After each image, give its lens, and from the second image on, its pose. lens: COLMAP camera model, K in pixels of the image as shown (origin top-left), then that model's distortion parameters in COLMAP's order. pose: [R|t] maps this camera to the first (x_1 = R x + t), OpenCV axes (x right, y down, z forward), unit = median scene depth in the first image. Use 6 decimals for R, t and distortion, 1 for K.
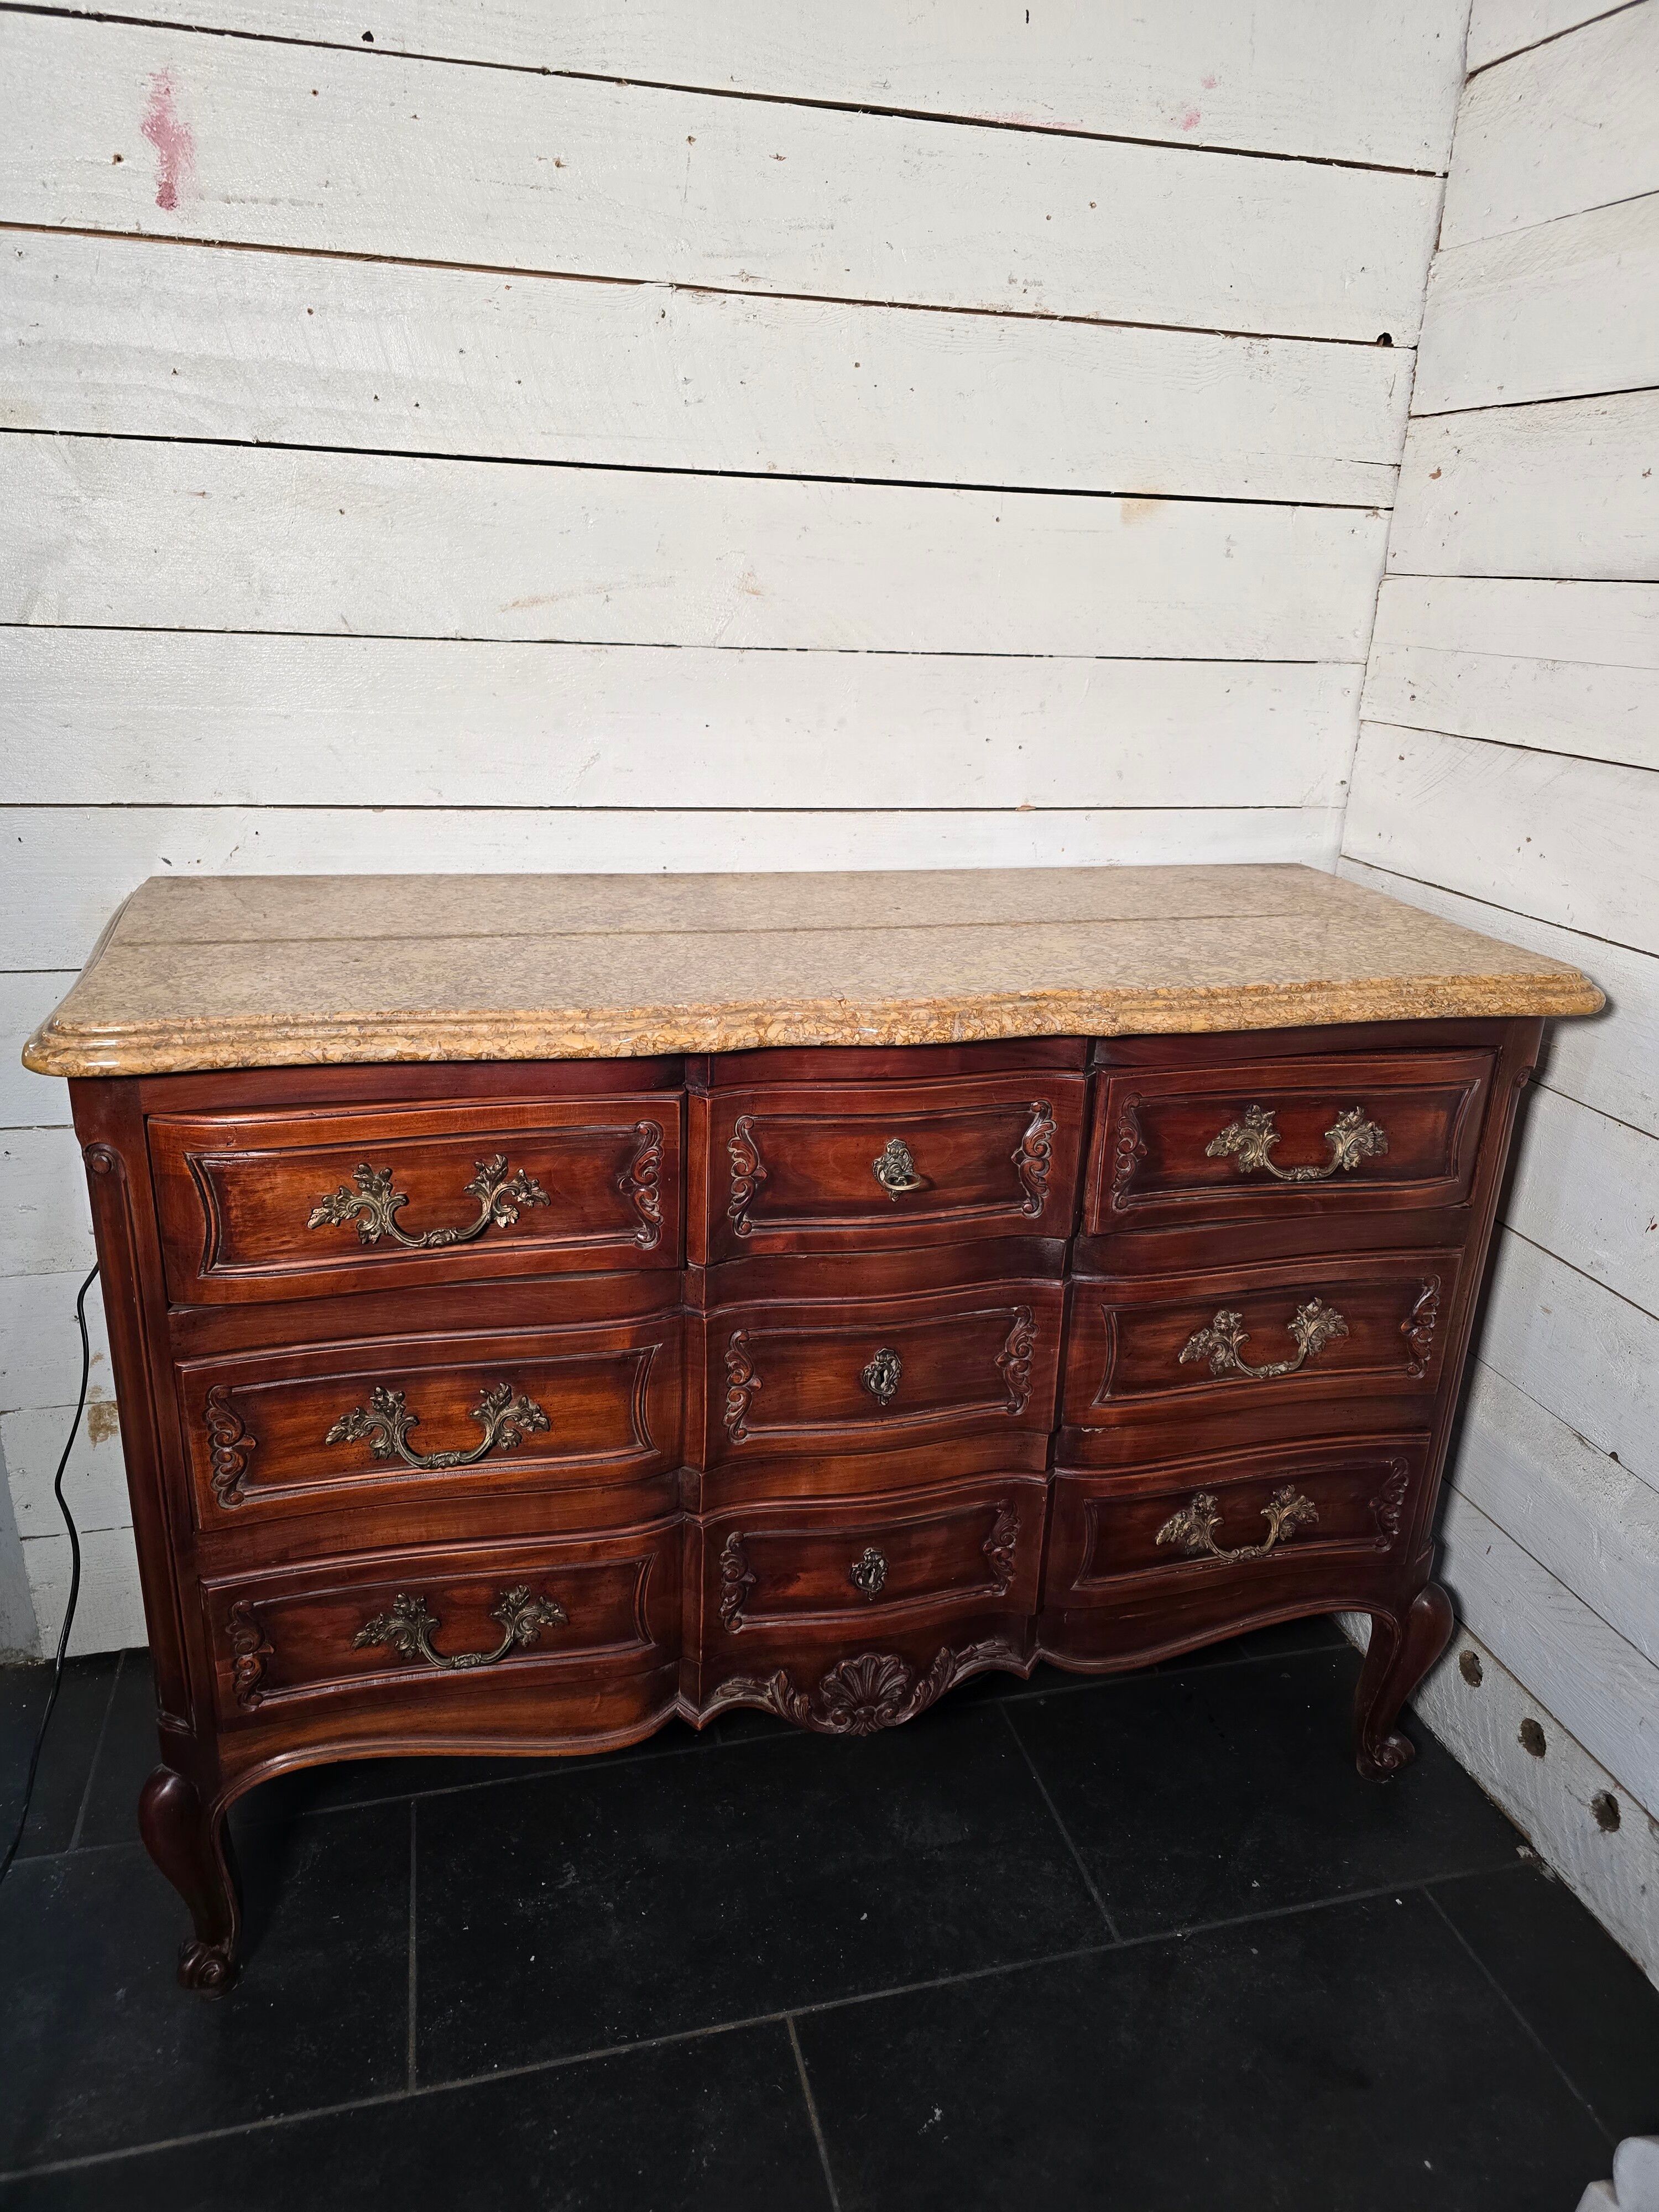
lens RADIAL K [[1474.0, 0, 825.5], [0, 1474.0, 1104.9], [0, 0, 1]] dist [0.066576, -0.064882]
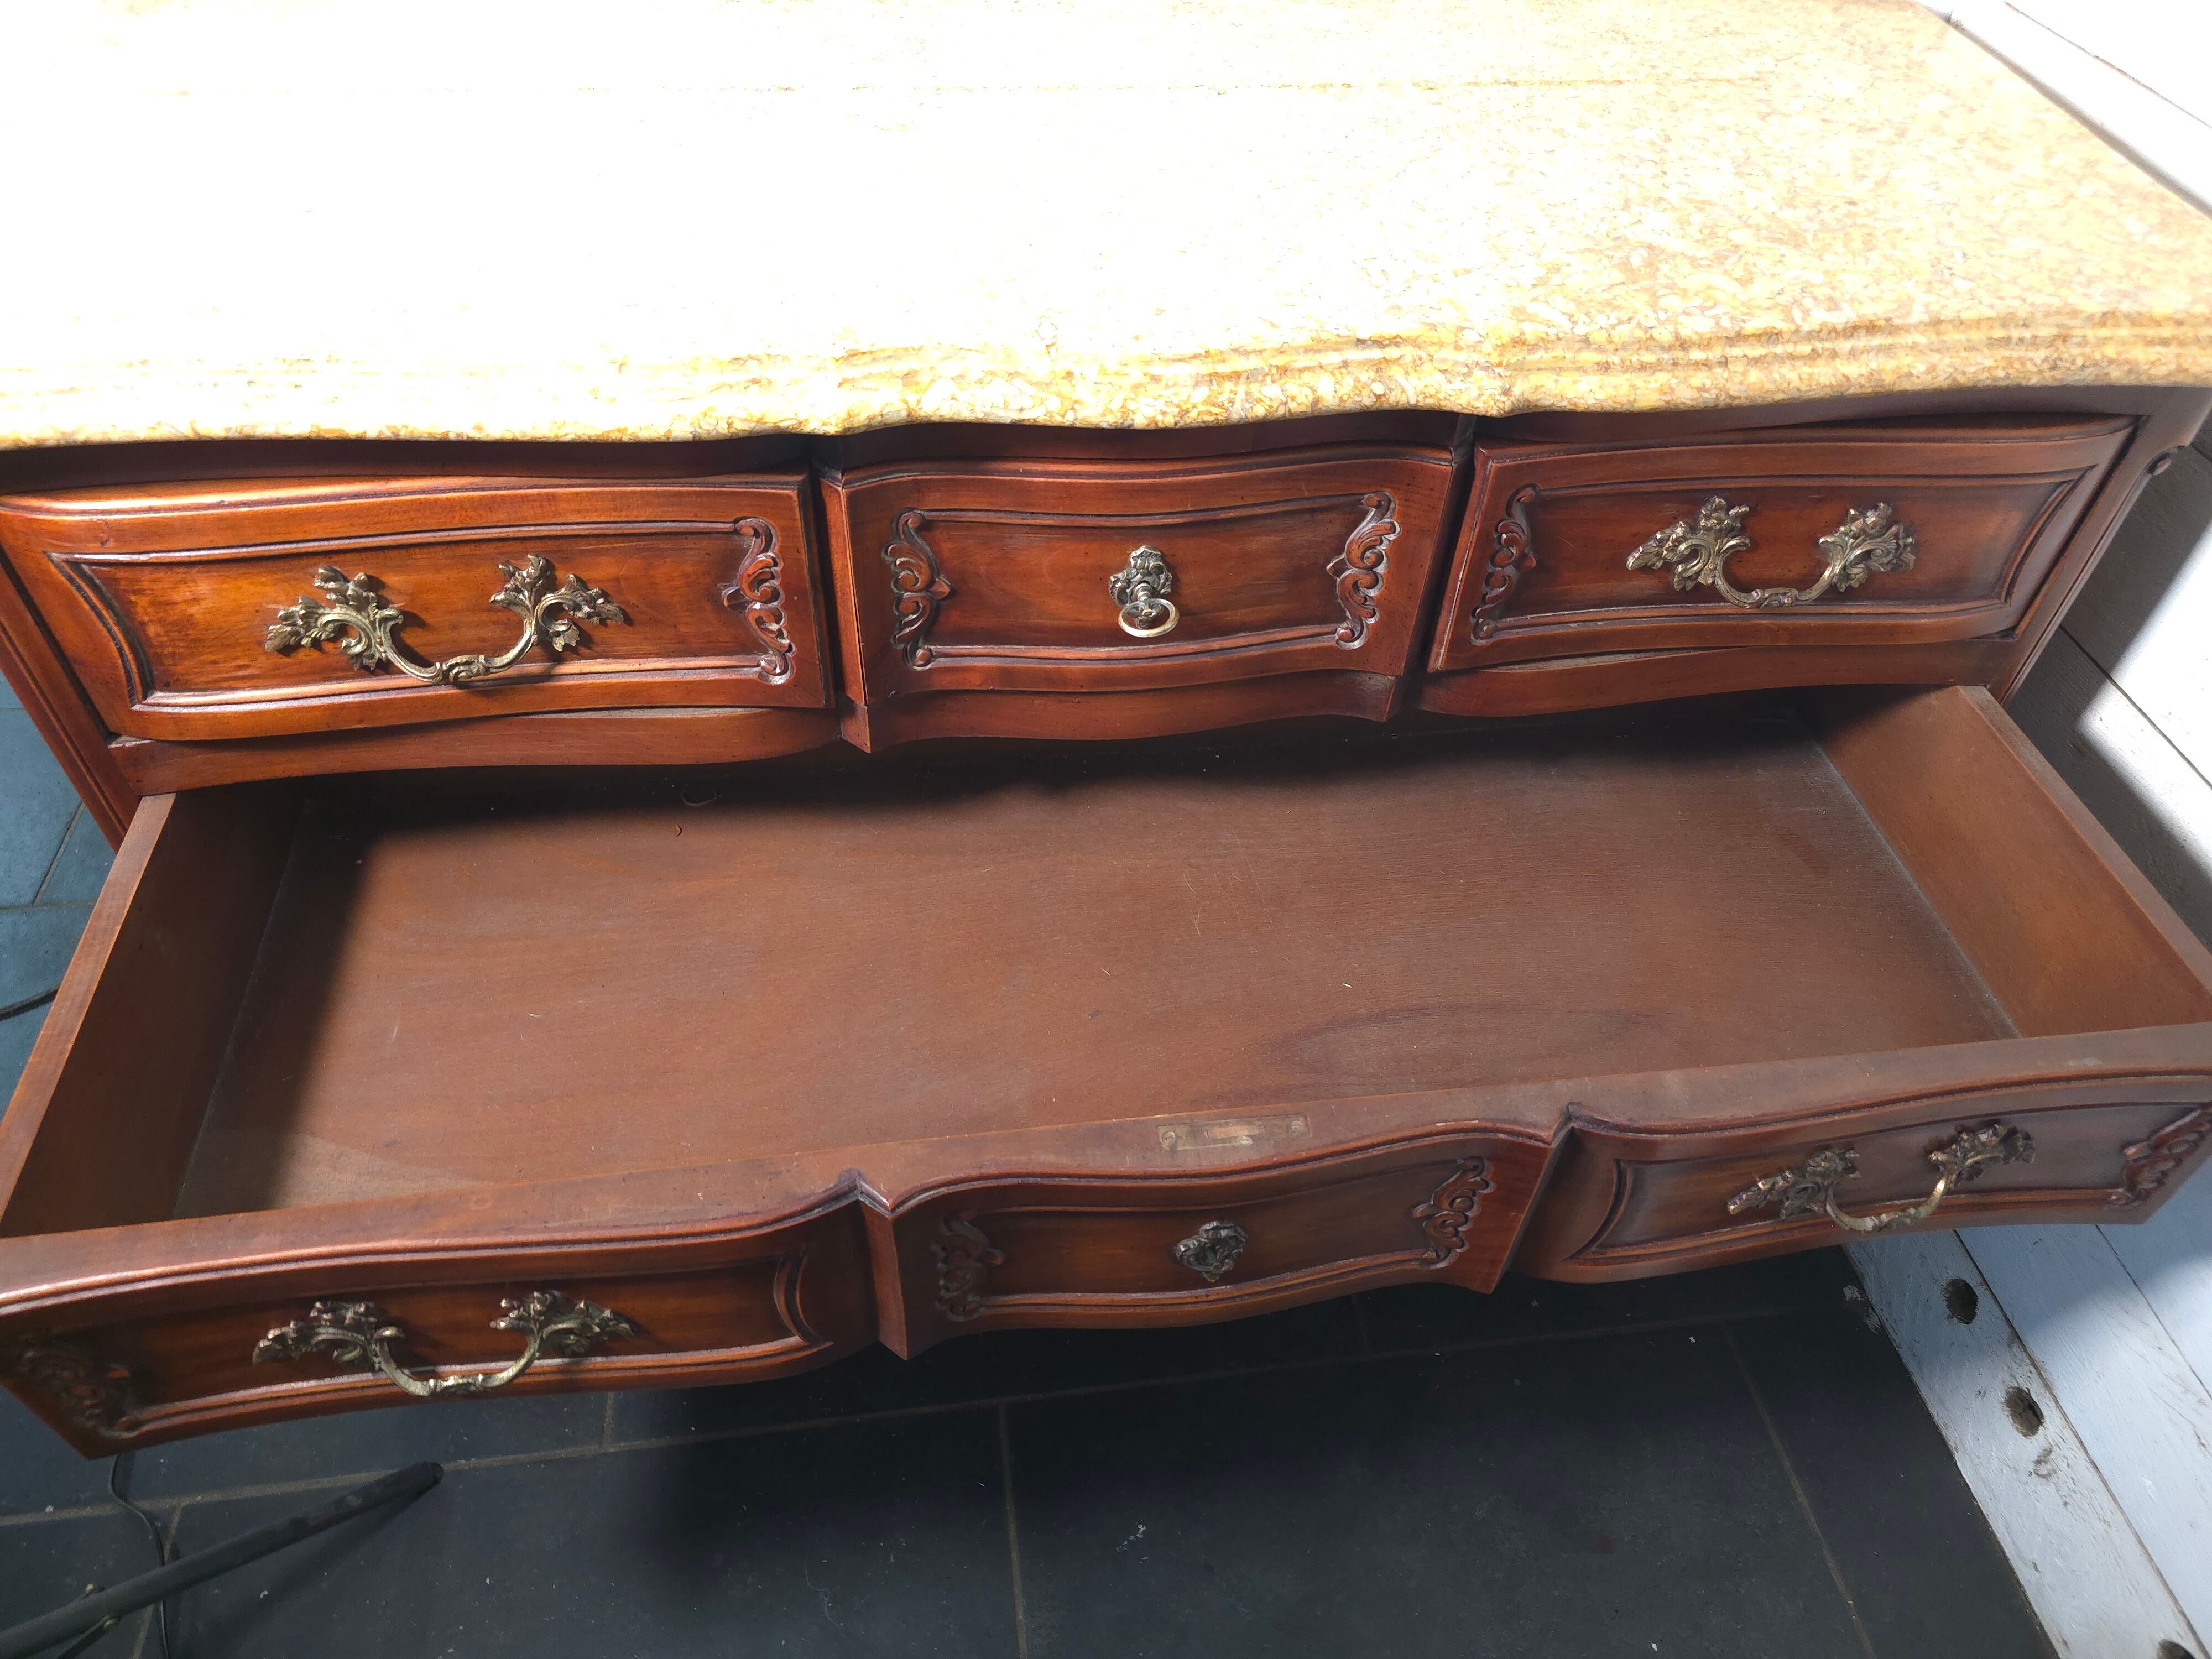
lens RADIAL K [[1486.5, 0, 1112.3], [0, 1486.5, 822.4], [0, 0, 1]] dist [0.042712, -0.035484]
pose [[0.993229, 0.087260, -0.076689, 0.088592], [-0.046096, 0.901982, 0.429306, -0.139869], [0.106633, -0.422865, 0.899897, 0.322171]]
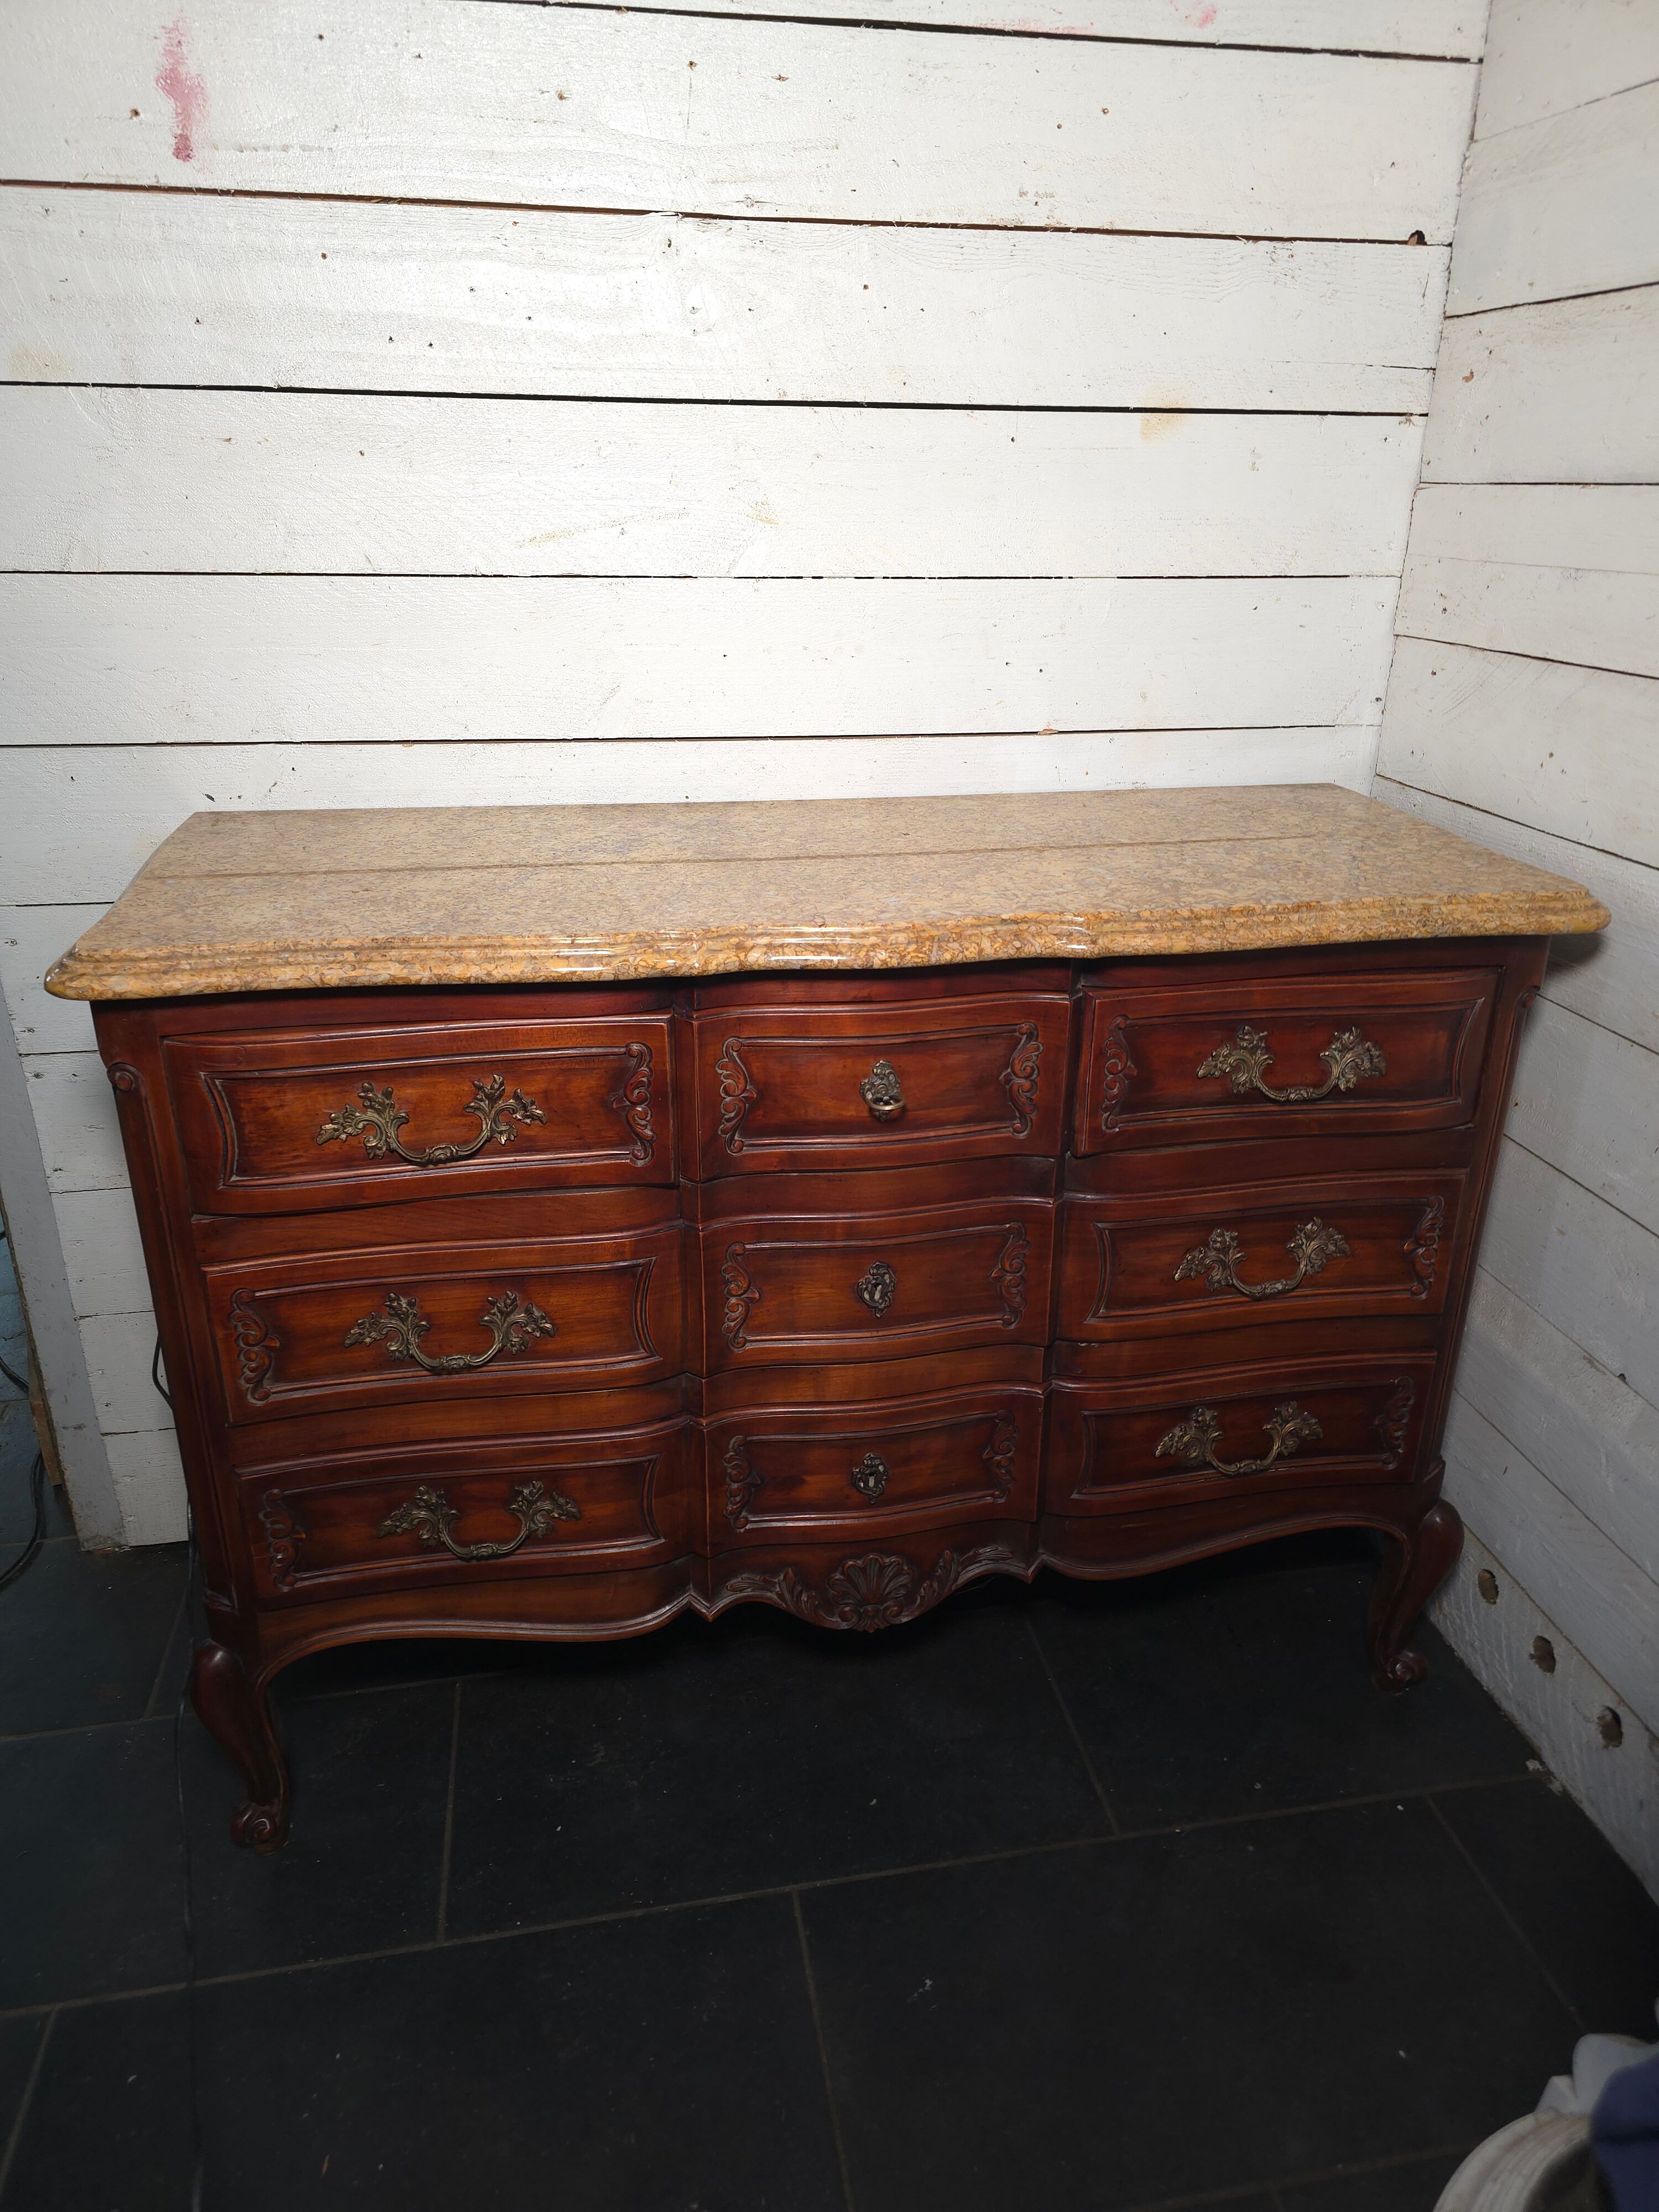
lens RADIAL K [[1465.7, 0, 837.1], [0, 1465.7, 1099.9], [0, 0, 1]] dist [0.069336, -0.062796]
pose [[0.997262, 0.000747, -0.073943, 0.085857], [0.002470, 0.999055, 0.043405, 0.006047], [0.073905, -0.043468, 0.996317, -0.020990]]
